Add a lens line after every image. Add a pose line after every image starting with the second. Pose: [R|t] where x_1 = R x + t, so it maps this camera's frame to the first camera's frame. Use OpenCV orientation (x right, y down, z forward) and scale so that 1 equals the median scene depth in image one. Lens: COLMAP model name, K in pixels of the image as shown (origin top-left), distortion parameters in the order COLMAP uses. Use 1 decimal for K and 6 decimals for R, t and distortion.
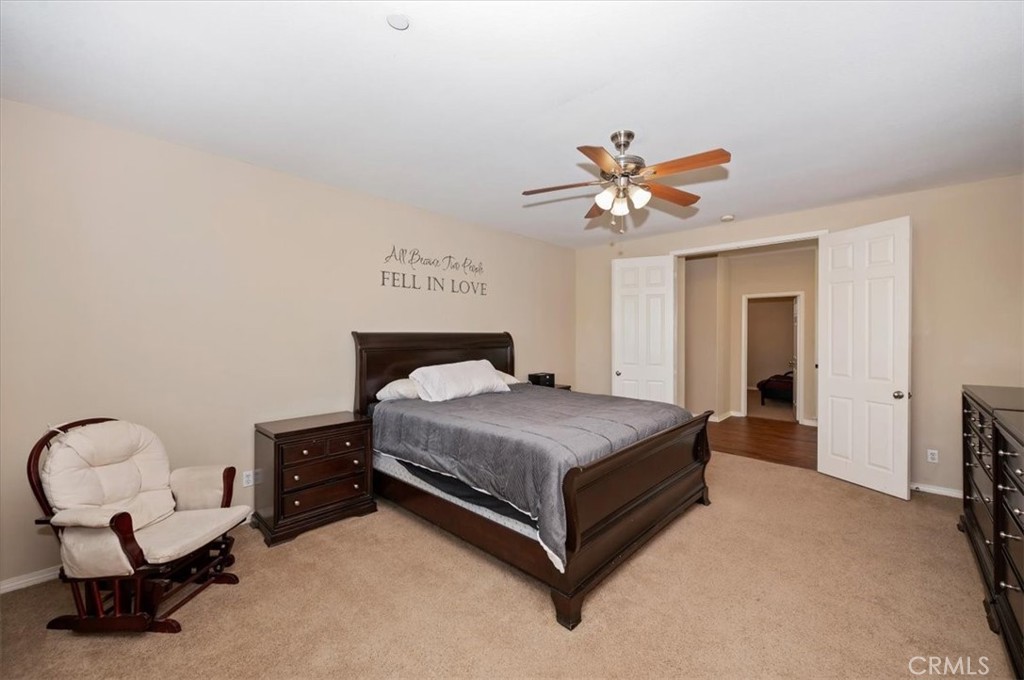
lens RADIAL K [[415.4, 0, 508.6], [0, 415.4, 338.8], [0, 0, 1]] dist [-0.001135, -0.000101]
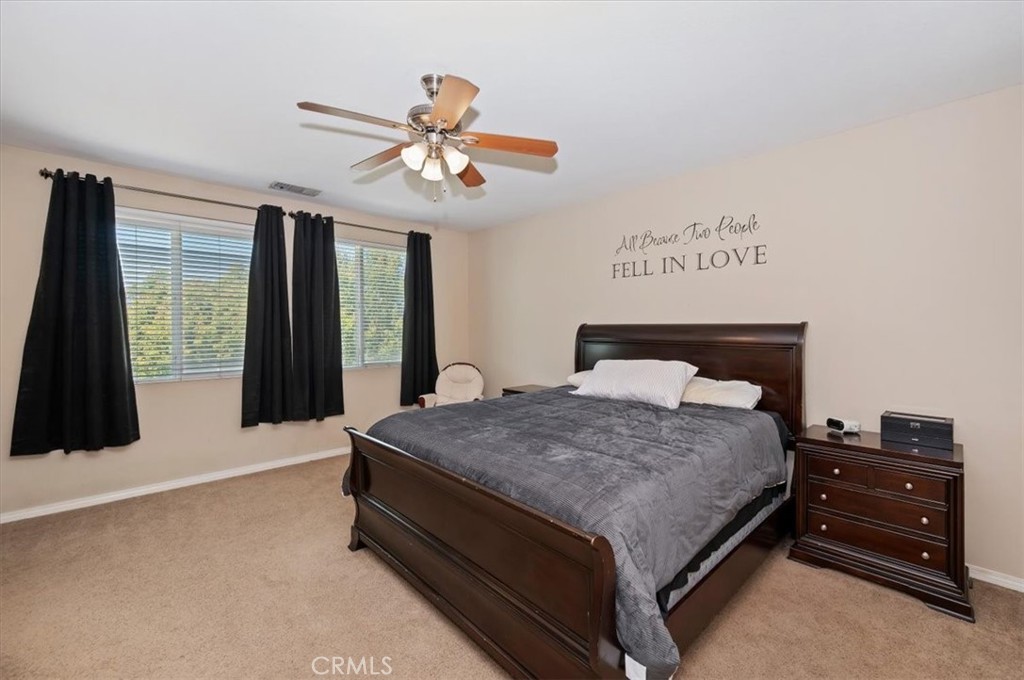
lens RADIAL K [[415.4, 0, 508.6], [0, 415.4, 338.8], [0, 0, 1]] dist [-0.001135, -0.000101]
pose [[-0.060342, 0.021308, -0.997950, 0.703743], [-0.015615, 0.999630, 0.022288, 0.001544], [0.998056, 0.016928, -0.059987, 0.769553]]
